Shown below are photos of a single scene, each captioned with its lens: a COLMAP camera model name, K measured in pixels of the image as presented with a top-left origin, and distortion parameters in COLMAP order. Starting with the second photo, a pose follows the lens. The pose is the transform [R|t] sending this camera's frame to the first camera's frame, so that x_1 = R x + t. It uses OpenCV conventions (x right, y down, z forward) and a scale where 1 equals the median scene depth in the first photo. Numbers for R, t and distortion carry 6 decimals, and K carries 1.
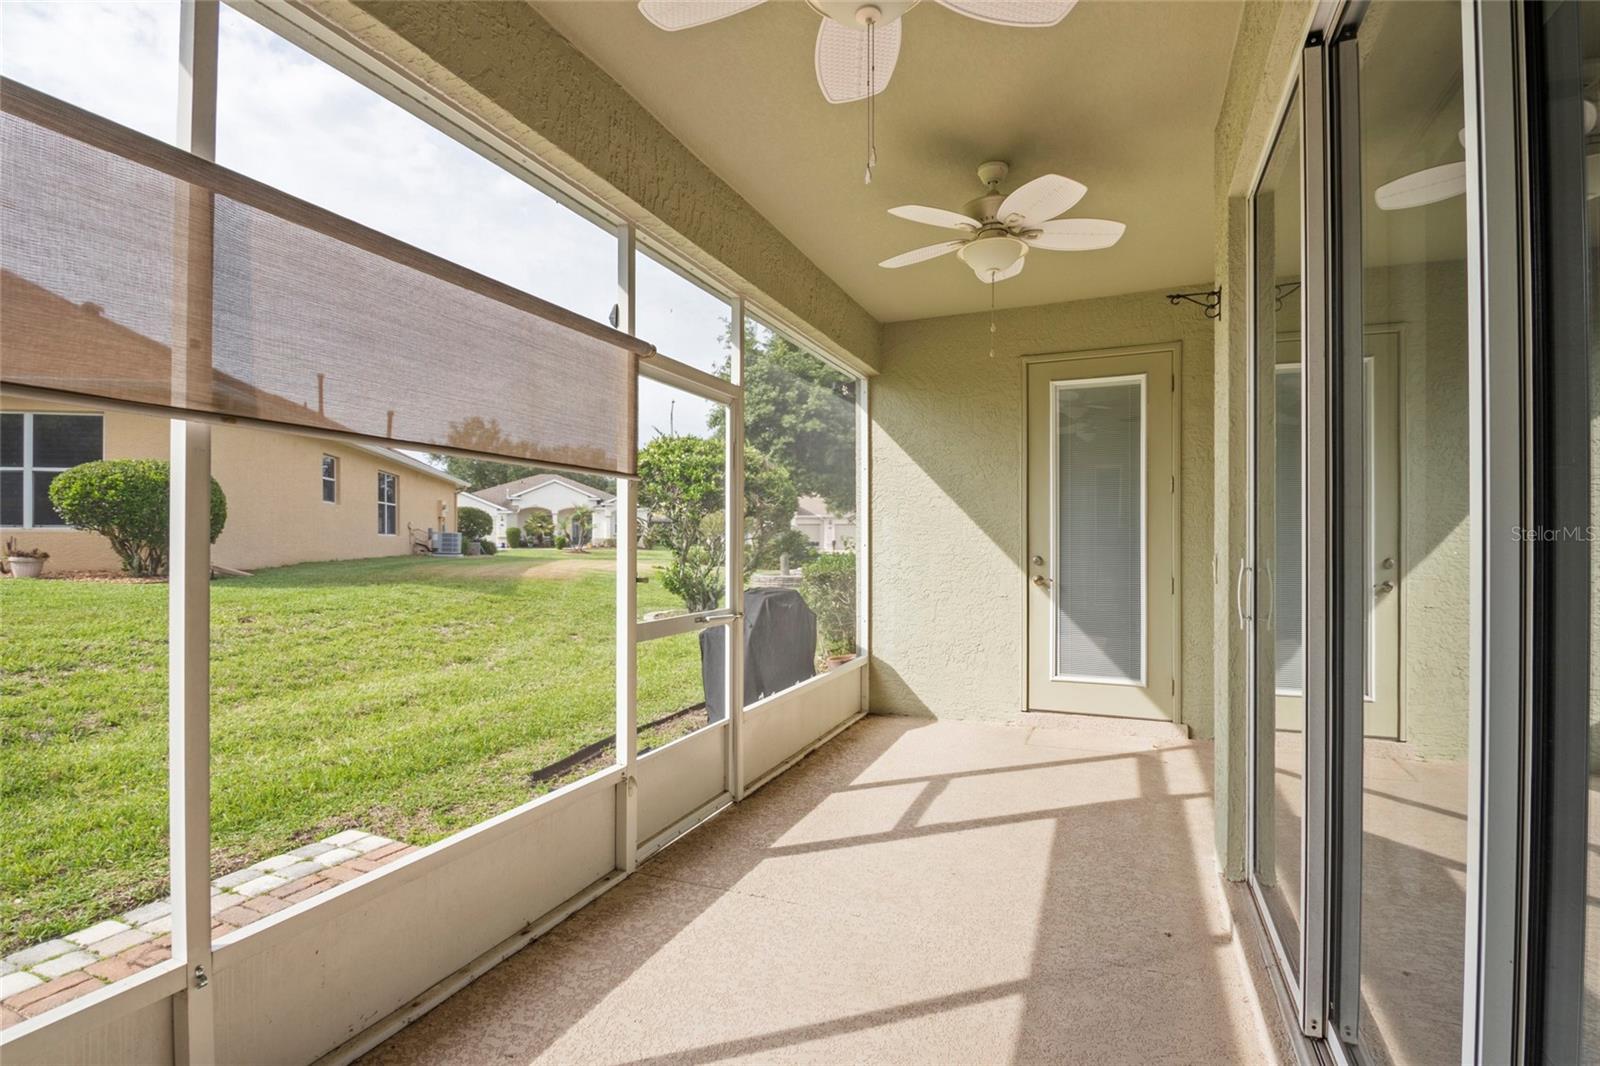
lens RADIAL K [[775.5, 0, 798.5], [0, 775.5, 537.6], [0, 0, 1]] dist [-0.000487, -0.010446]
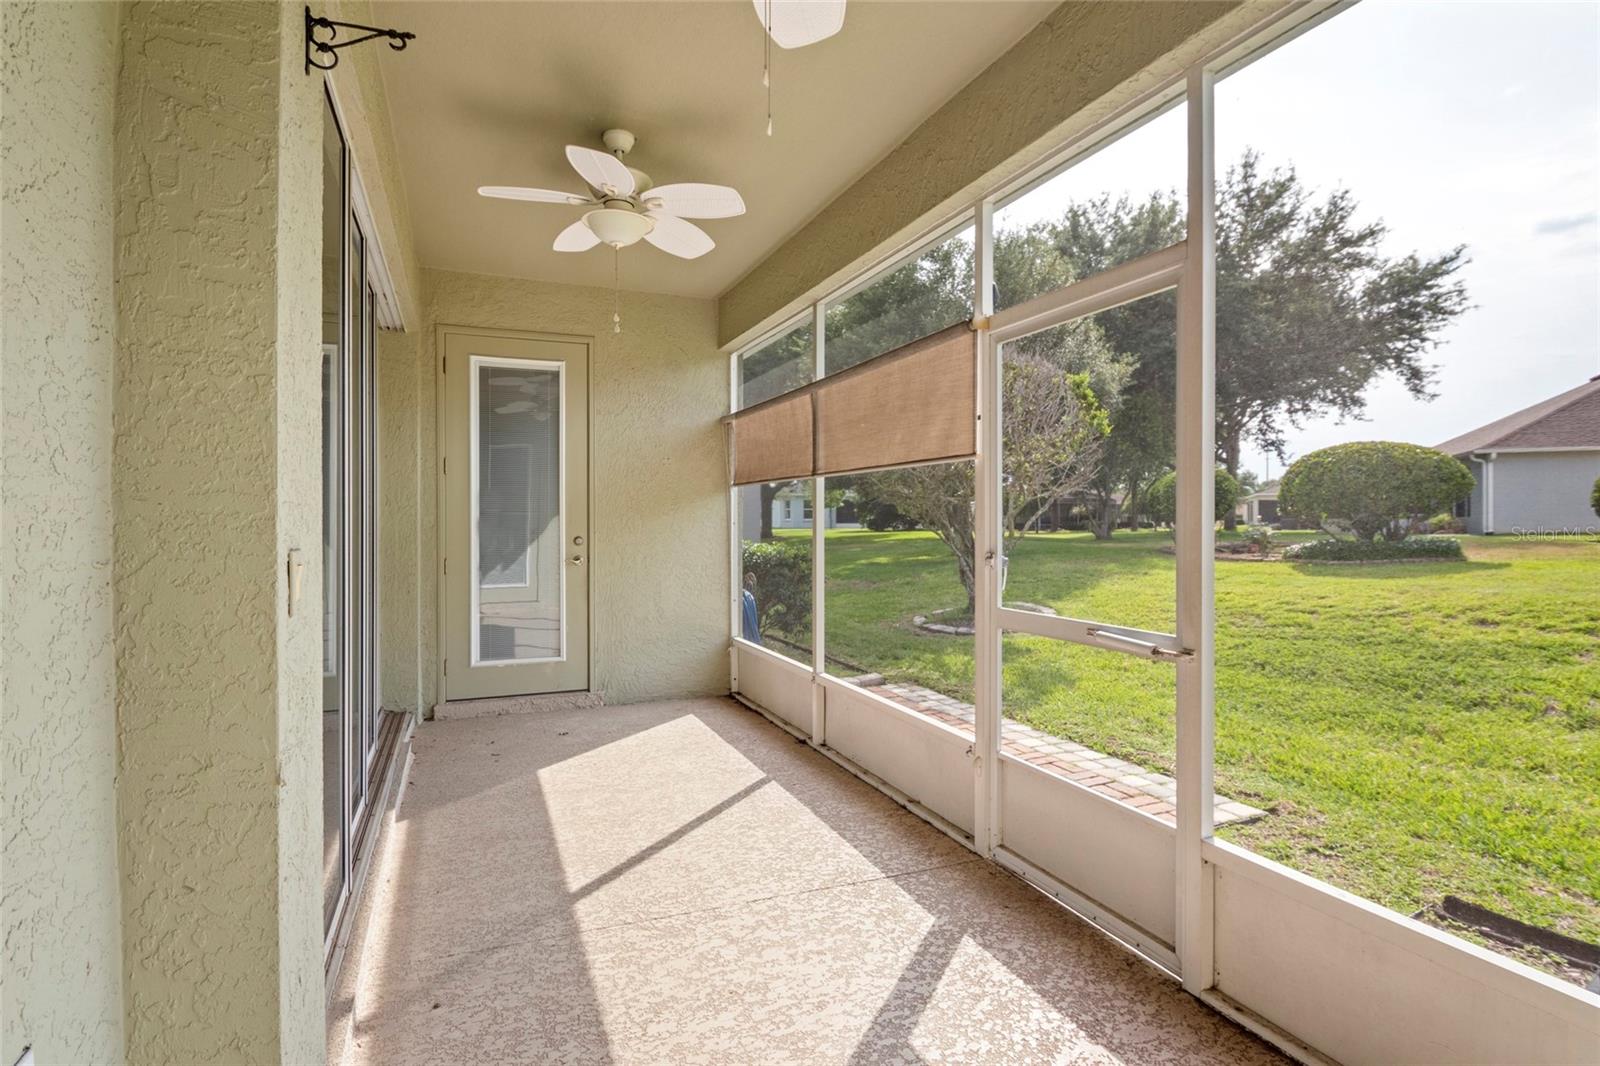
lens RADIAL K [[775.5, 0, 804.3], [0, 775.5, 528.1], [0, 0, 1]] dist [-0.000487, -0.010446]
pose [[-0.695428, 0.009228, -0.718536, 0.732501], [0.008228, 0.999954, 0.004878, 0.004785], [0.718549, -0.002520, -0.695472, 1.711703]]
